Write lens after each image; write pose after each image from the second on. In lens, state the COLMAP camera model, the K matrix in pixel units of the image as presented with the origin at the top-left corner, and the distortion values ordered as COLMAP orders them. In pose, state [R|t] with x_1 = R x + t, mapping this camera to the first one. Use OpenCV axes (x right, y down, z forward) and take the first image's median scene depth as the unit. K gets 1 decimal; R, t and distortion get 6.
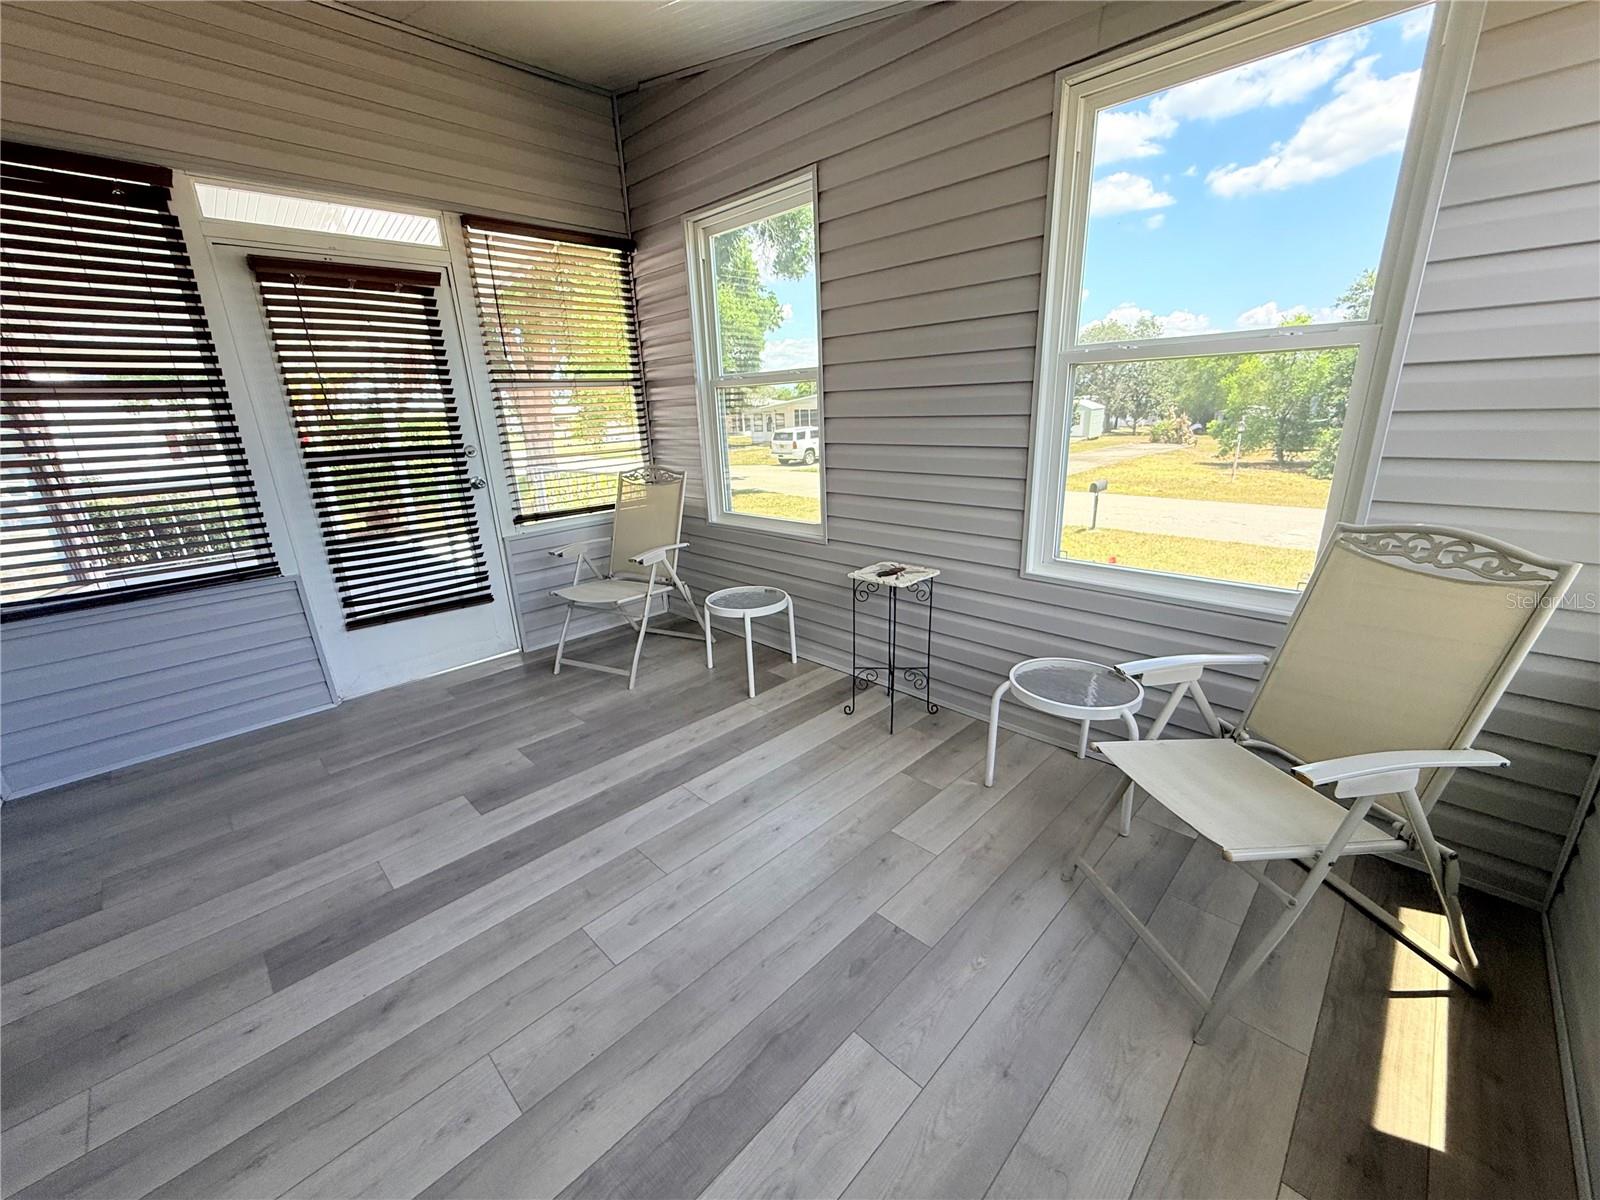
lens RADIAL K [[635.9, 0, 793.6], [0, 635.9, 604.4], [0, 0, 1]] dist [0.000211, -0.000324]
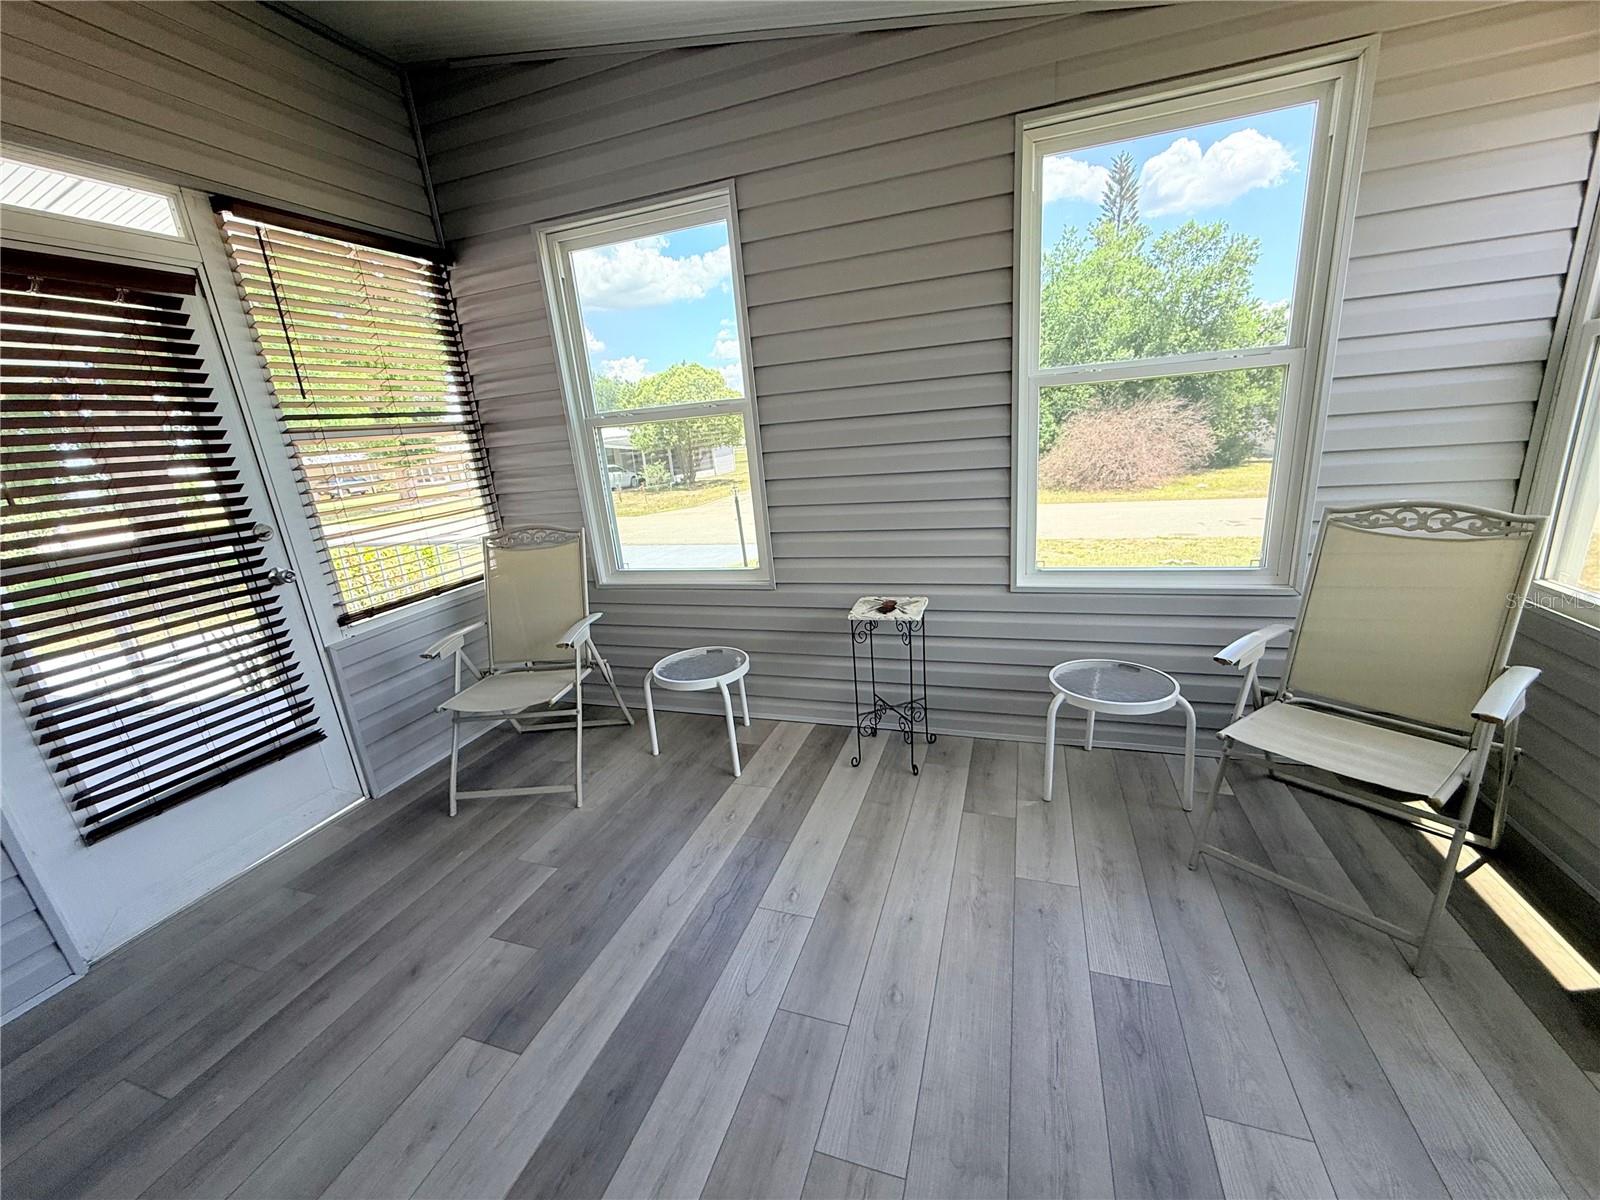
lens RADIAL K [[635.9, 0, 800.3], [0, 635.9, 605.0], [0, 0, 1]] dist [0.000211, -0.000324]
pose [[0.899400, -0.157569, 0.407739, -0.302589], [0.178378, 0.983873, -0.013257, -0.055580], [-0.399074, 0.084655, 0.913002, 0.159489]]
